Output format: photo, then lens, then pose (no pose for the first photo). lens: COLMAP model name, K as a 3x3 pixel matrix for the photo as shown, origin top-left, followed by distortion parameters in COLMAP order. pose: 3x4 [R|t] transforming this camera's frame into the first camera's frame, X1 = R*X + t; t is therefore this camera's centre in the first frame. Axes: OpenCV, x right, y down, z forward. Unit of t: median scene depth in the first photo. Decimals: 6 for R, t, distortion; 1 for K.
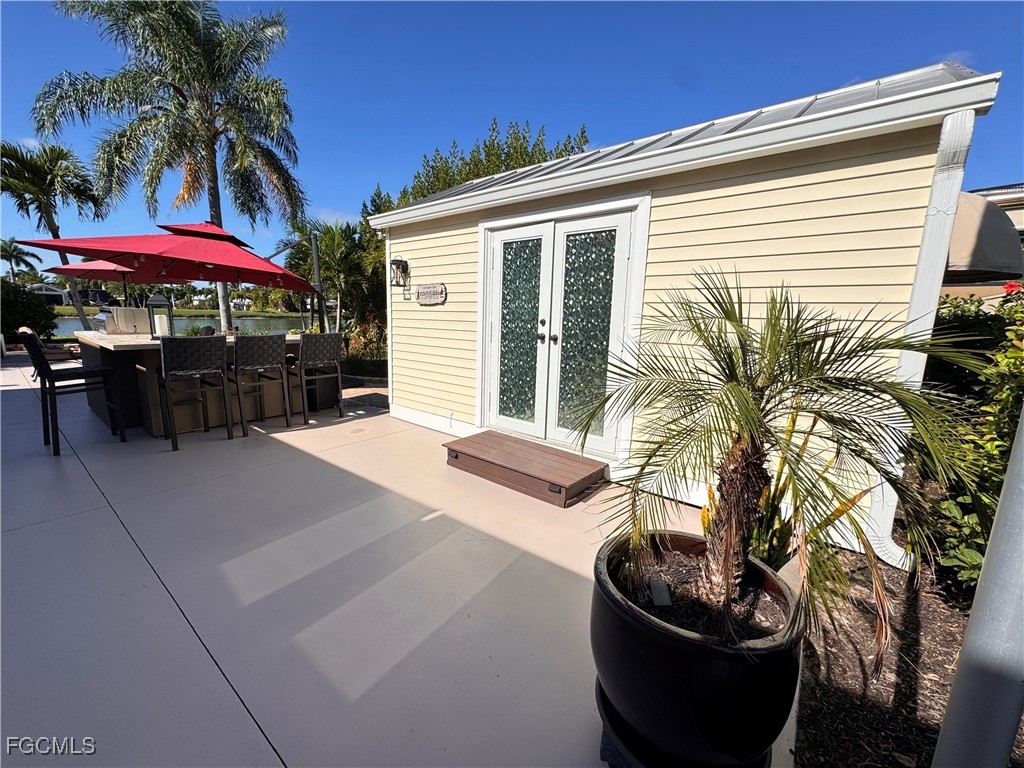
lens RADIAL K [[408.2, 0, 511.8], [0, 408.2, 385.2], [0, 0, 1]] dist [-0.001652, -0.000092]
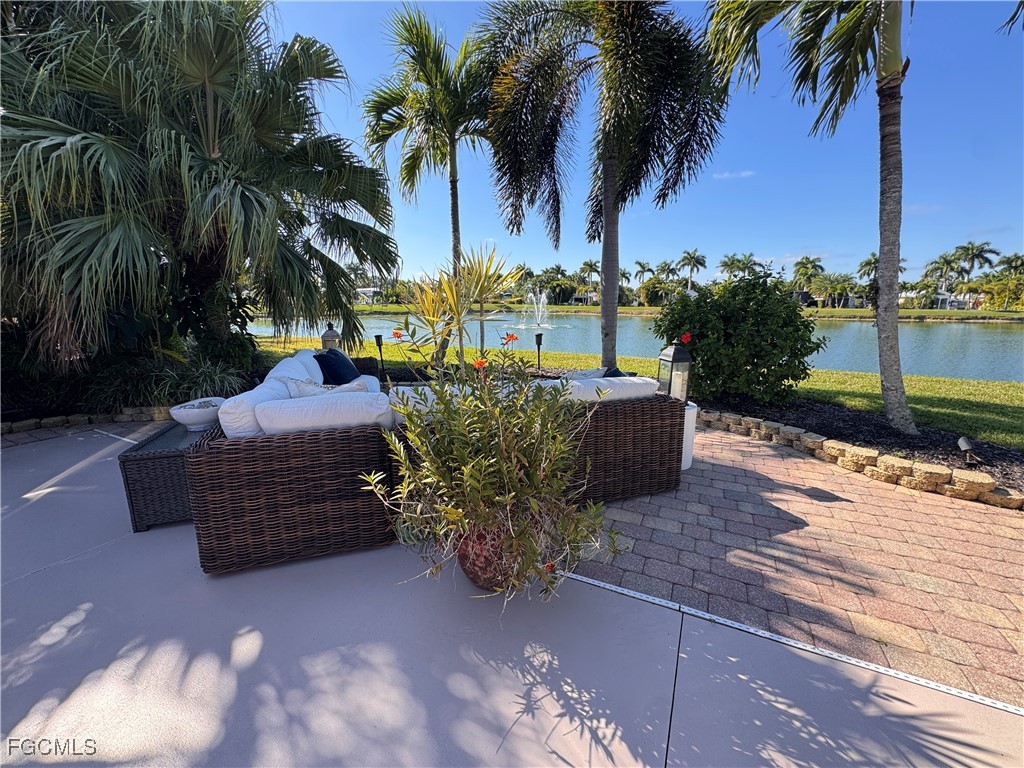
lens RADIAL K [[408.2, 0, 511.2], [0, 408.2, 384.7], [0, 0, 1]] dist [-0.001652, -0.000092]
pose [[0.192528, 0.166914, -0.966992, -0.105805], [-0.165970, 0.976769, 0.135557, -0.018524], [0.967154, 0.134394, 0.215758, 0.085810]]
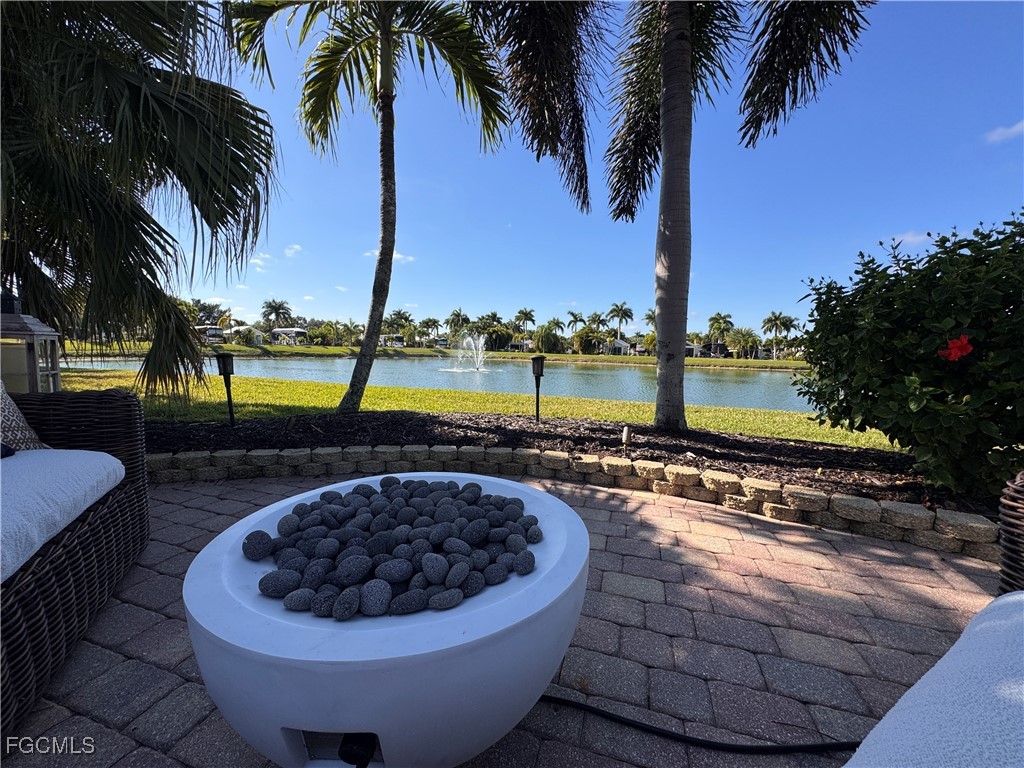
lens RADIAL K [[408.2, 0, 512.5], [0, 408.2, 380.5], [0, 0, 1]] dist [-0.001652, -0.000092]
pose [[0.348871, 0.049488, -0.935863, -0.141356], [-0.177934, 0.983938, -0.014300, -0.014822], [0.920124, 0.171511, 0.352074, 0.089148]]
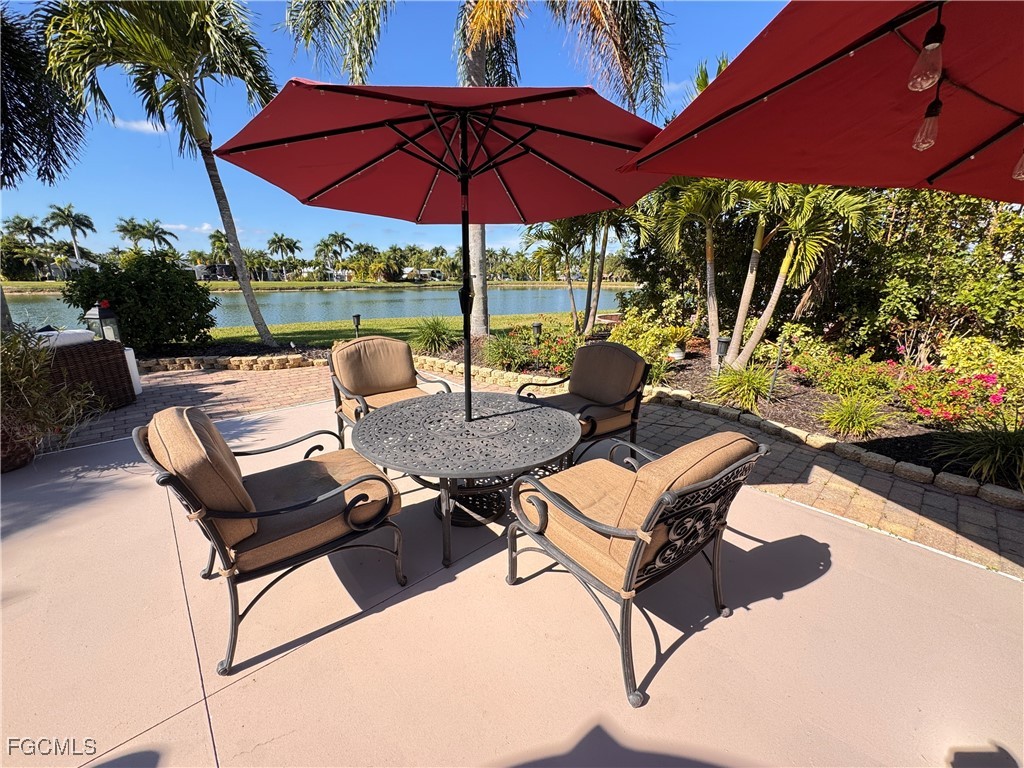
lens RADIAL K [[408.2, 0, 508.5], [0, 408.2, 384.4], [0, 0, 1]] dist [-0.001652, -0.000092]
pose [[0.982990, 0.024569, -0.182006, -0.079031], [-0.010204, 0.996787, 0.079445, -0.014199], [0.183374, -0.076236, 0.980083, 0.066121]]
